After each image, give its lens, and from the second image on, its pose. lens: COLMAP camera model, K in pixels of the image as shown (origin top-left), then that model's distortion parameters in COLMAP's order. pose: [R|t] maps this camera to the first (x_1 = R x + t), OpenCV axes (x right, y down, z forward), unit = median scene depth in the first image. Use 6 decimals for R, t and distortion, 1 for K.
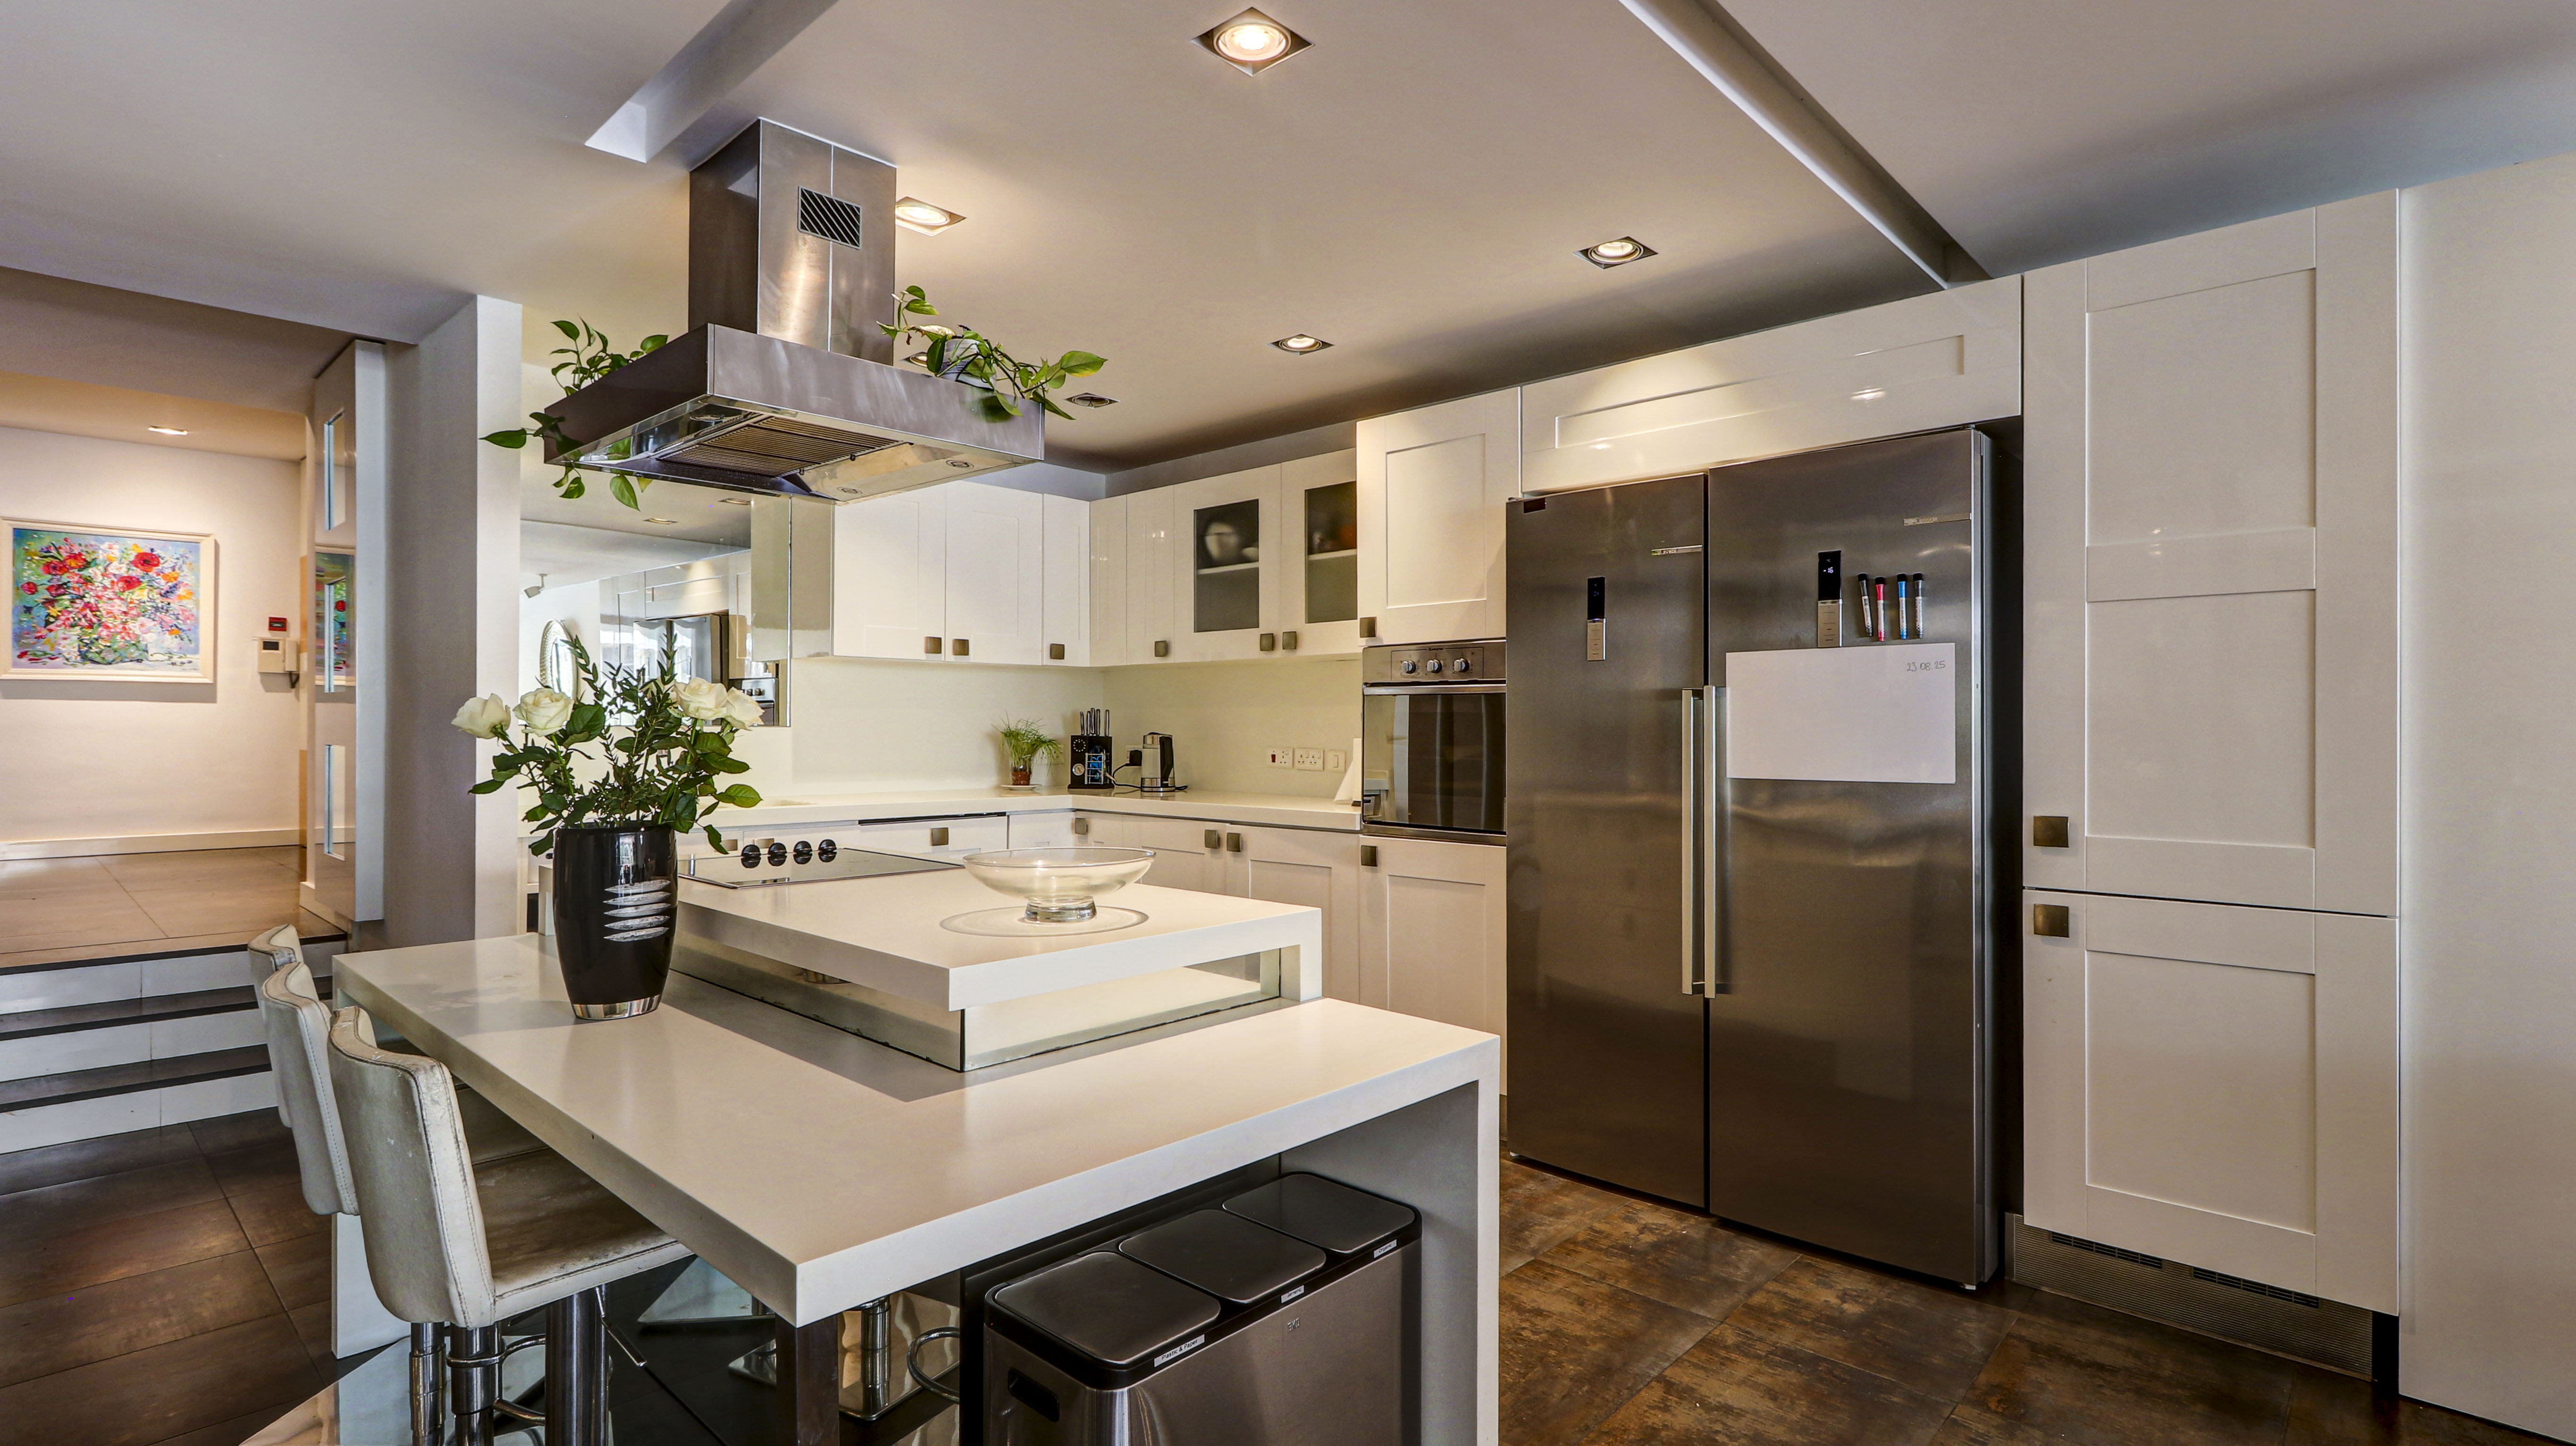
lens RADIAL K [[1224.5, 0, 1295.3], [0, 1224.5, 718.6], [0, 0, 1]] dist [0.000045, -0.006987]
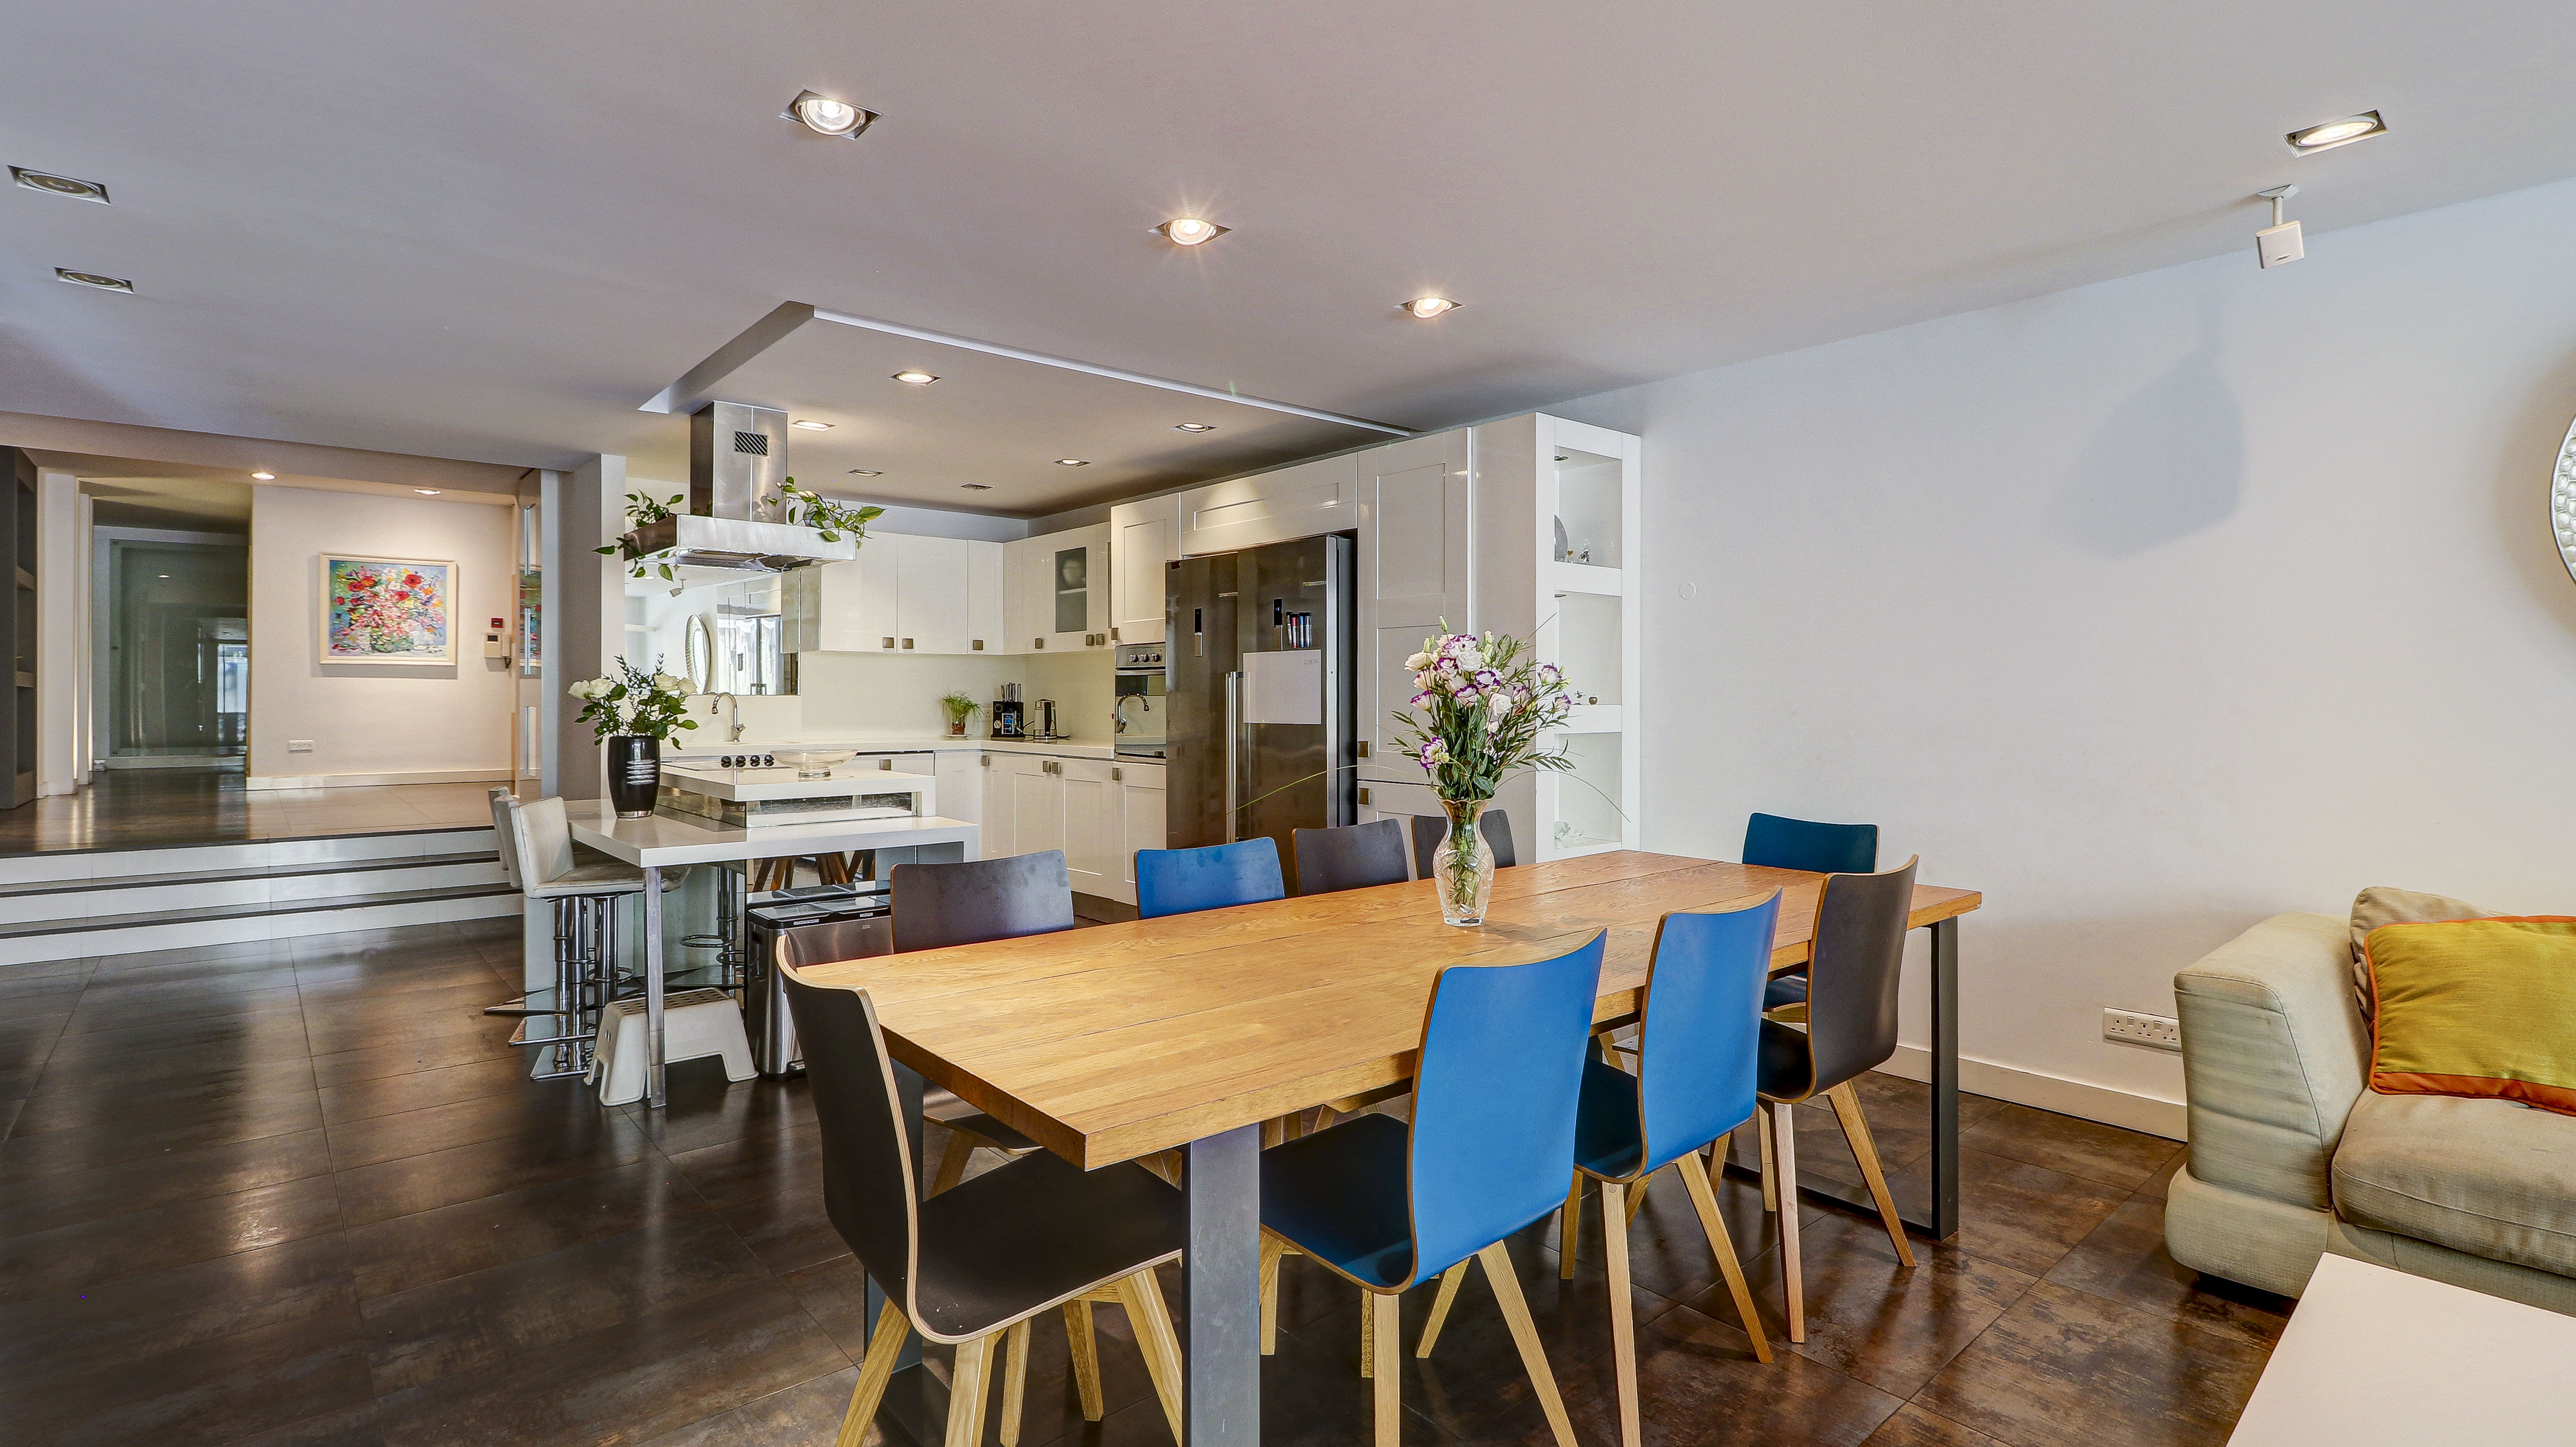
lens RADIAL K [[1216.0, 0, 1285.2], [0, 1216.0, 686.5], [0, 0, 1]] dist [0.003940, -0.014718]
pose [[0.993047, -0.001665, -0.117710, 0.339206], [0.001441, 0.999997, -0.001992, -0.000704], [0.117713, 0.001809, 0.993046, -0.413072]]
